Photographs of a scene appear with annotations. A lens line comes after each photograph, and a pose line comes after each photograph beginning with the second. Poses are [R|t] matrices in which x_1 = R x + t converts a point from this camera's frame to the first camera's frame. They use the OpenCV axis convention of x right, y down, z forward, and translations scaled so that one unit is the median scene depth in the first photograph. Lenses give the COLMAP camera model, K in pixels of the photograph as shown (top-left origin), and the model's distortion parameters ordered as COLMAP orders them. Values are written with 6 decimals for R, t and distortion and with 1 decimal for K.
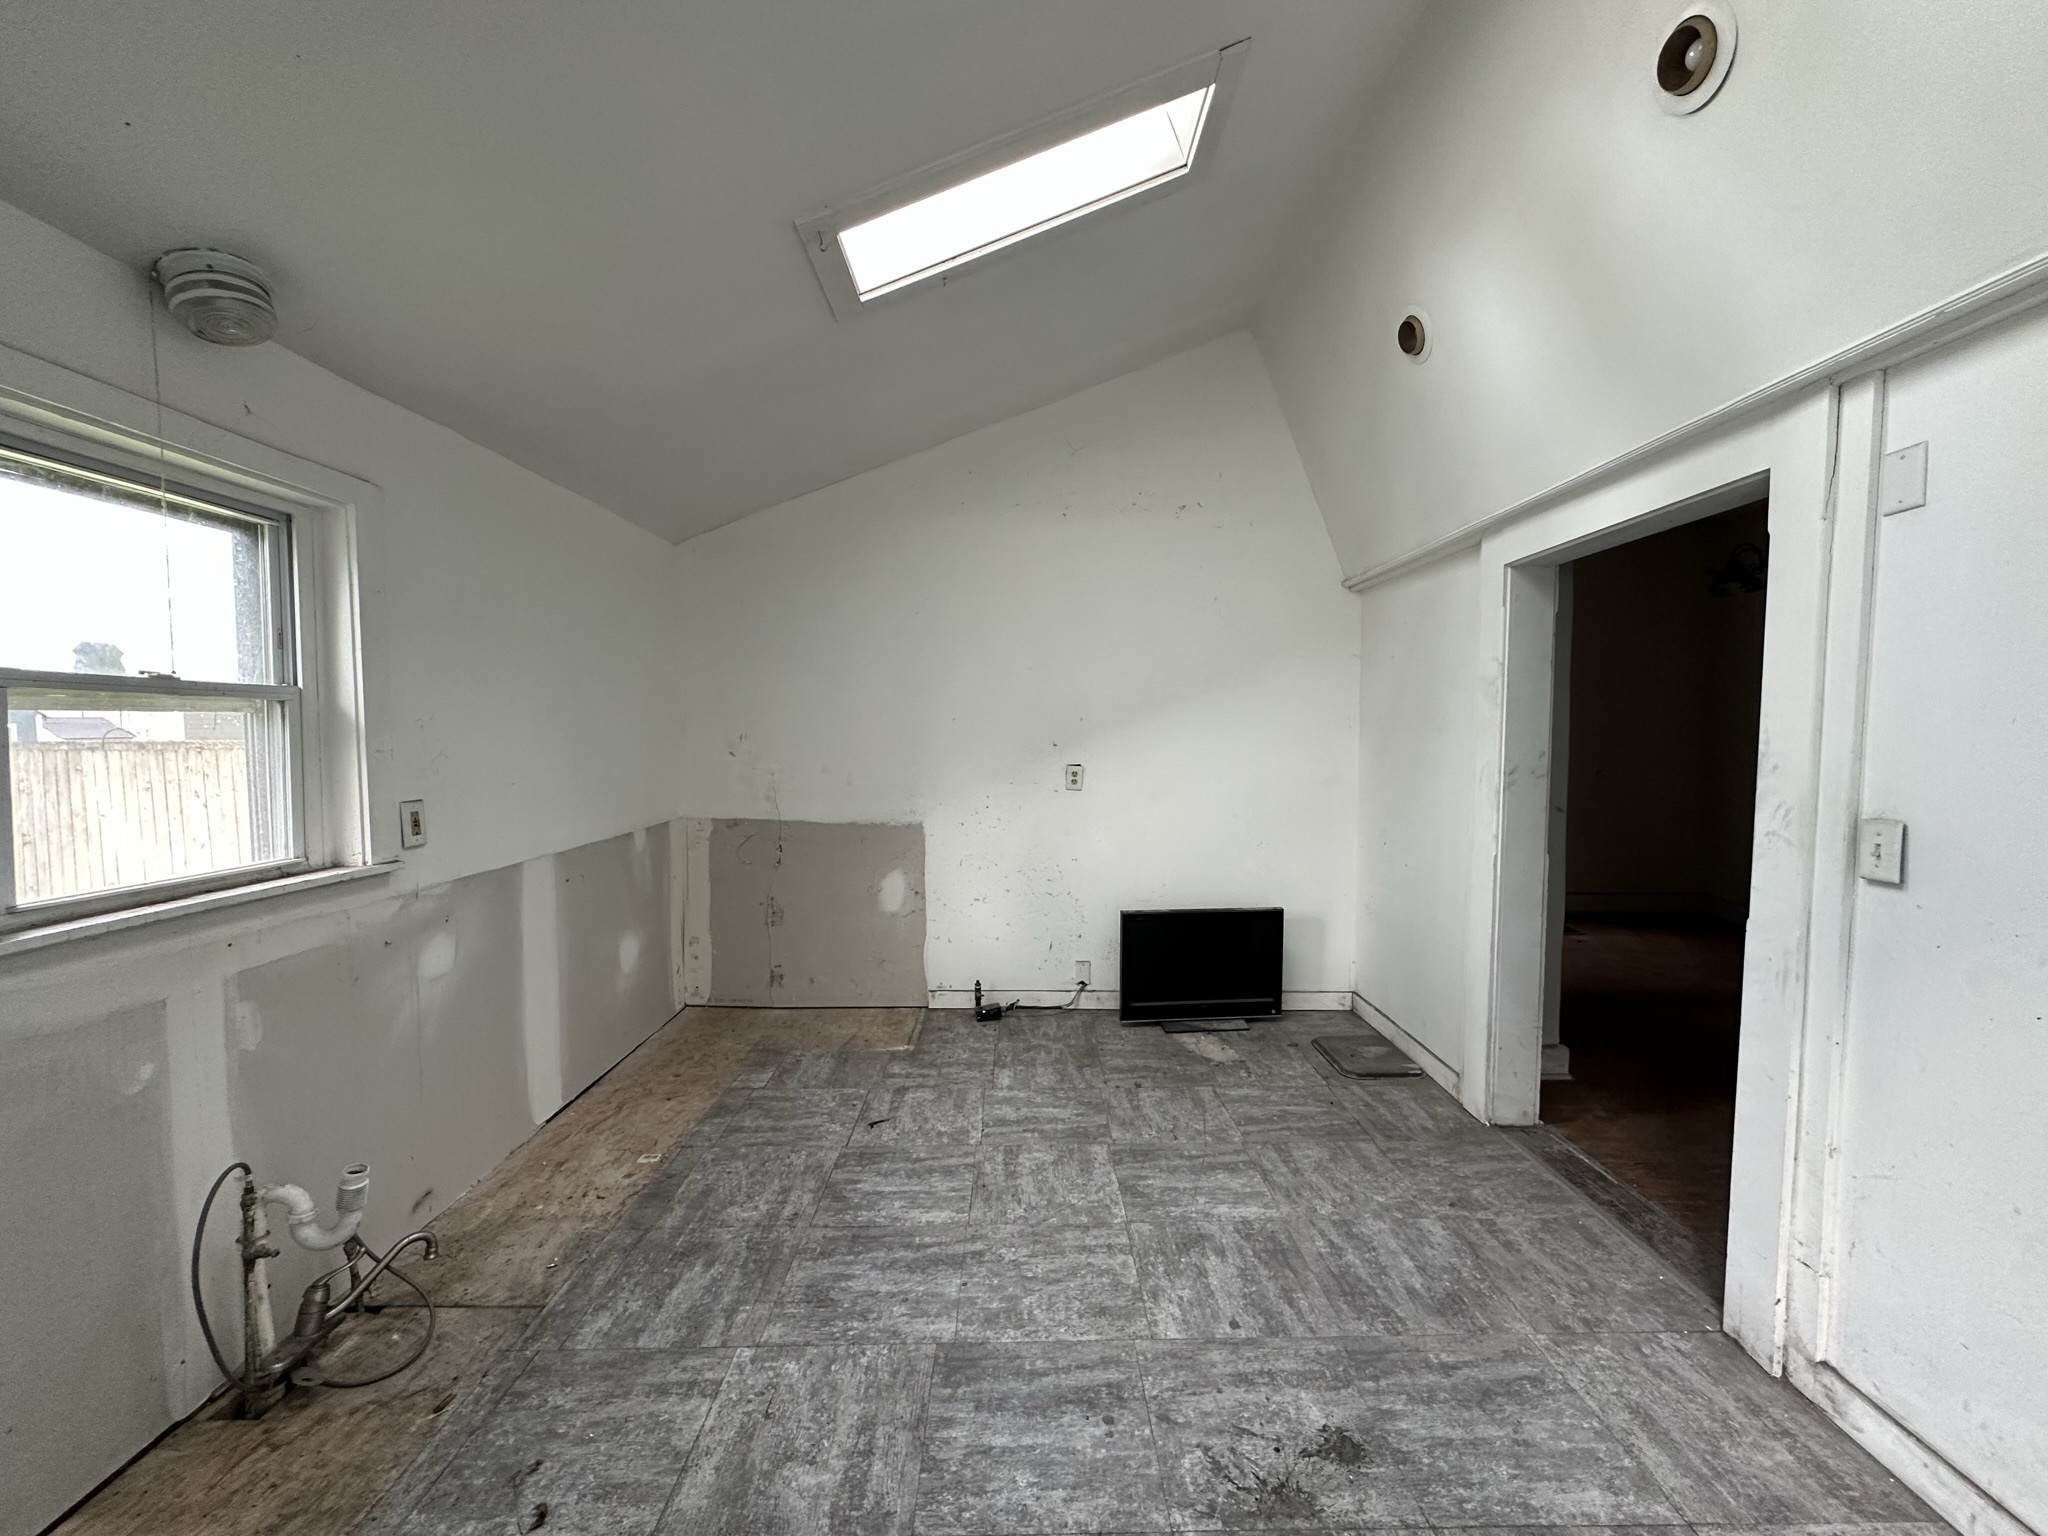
lens RADIAL K [[816.2, 0, 1025.4], [0, 816.2, 771.1], [0, 0, 1]] dist [-0.001984, -0.000489]
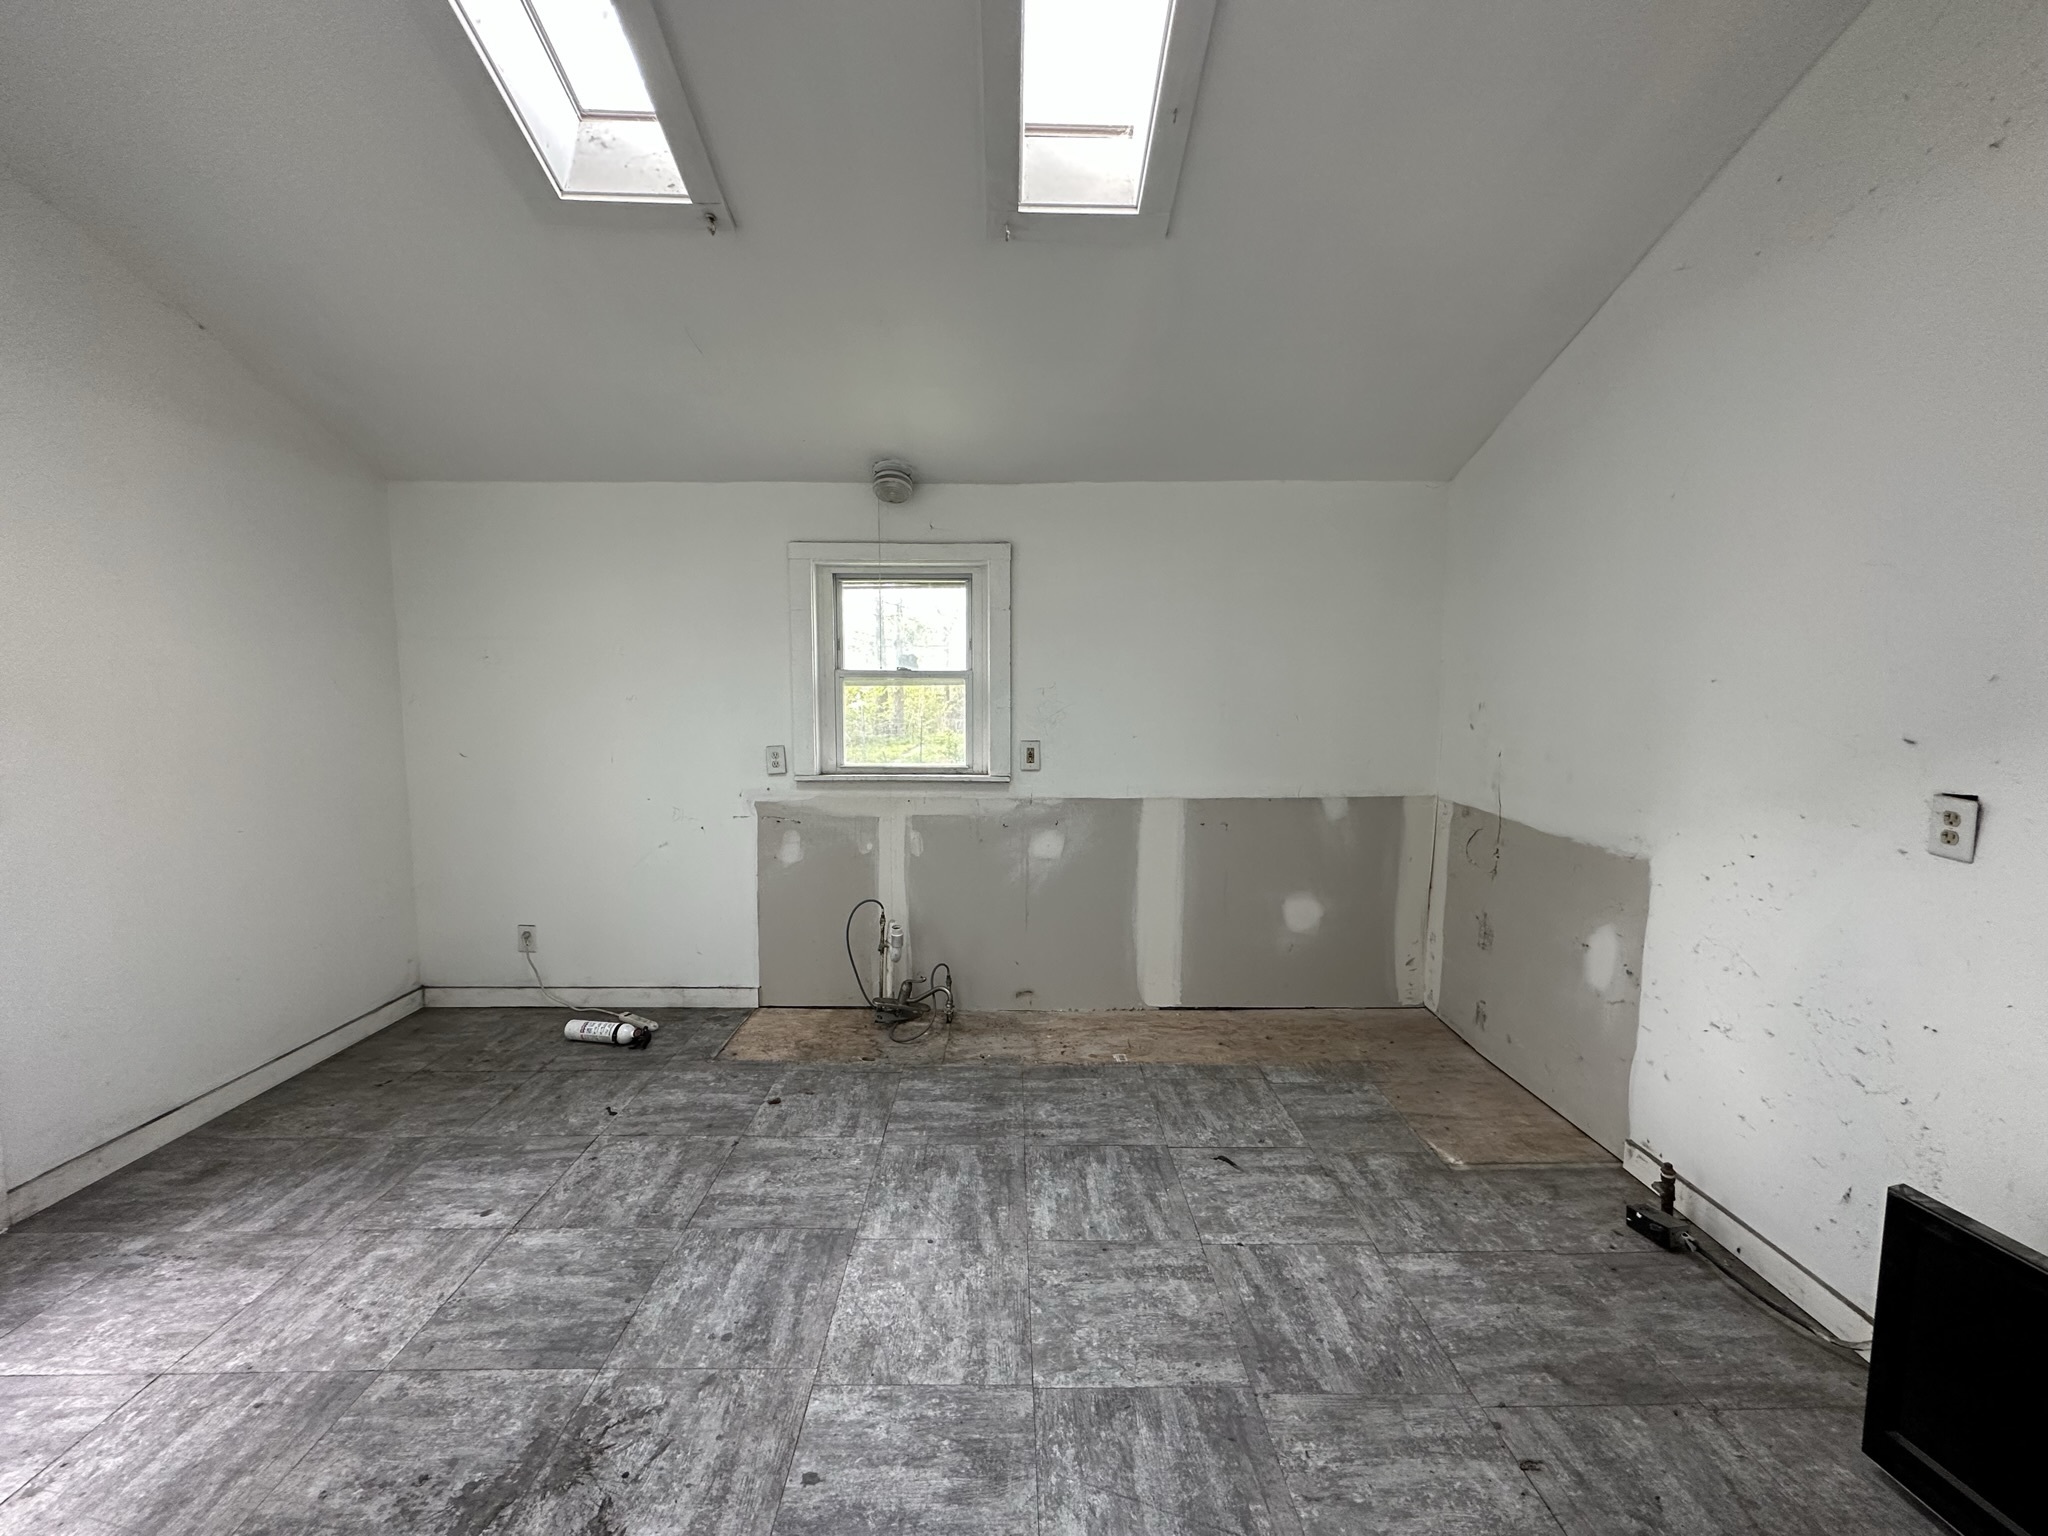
lens RADIAL K [[816.2, 0, 1021.7], [0, 816.2, 772.8], [0, 0, 1]] dist [-0.001984, -0.000489]
pose [[0.000364, 0.102078, -0.994776, 0.828275], [-0.053804, 0.993337, 0.101911, -0.062785], [0.998551, 0.053486, 0.005854, 1.006621]]
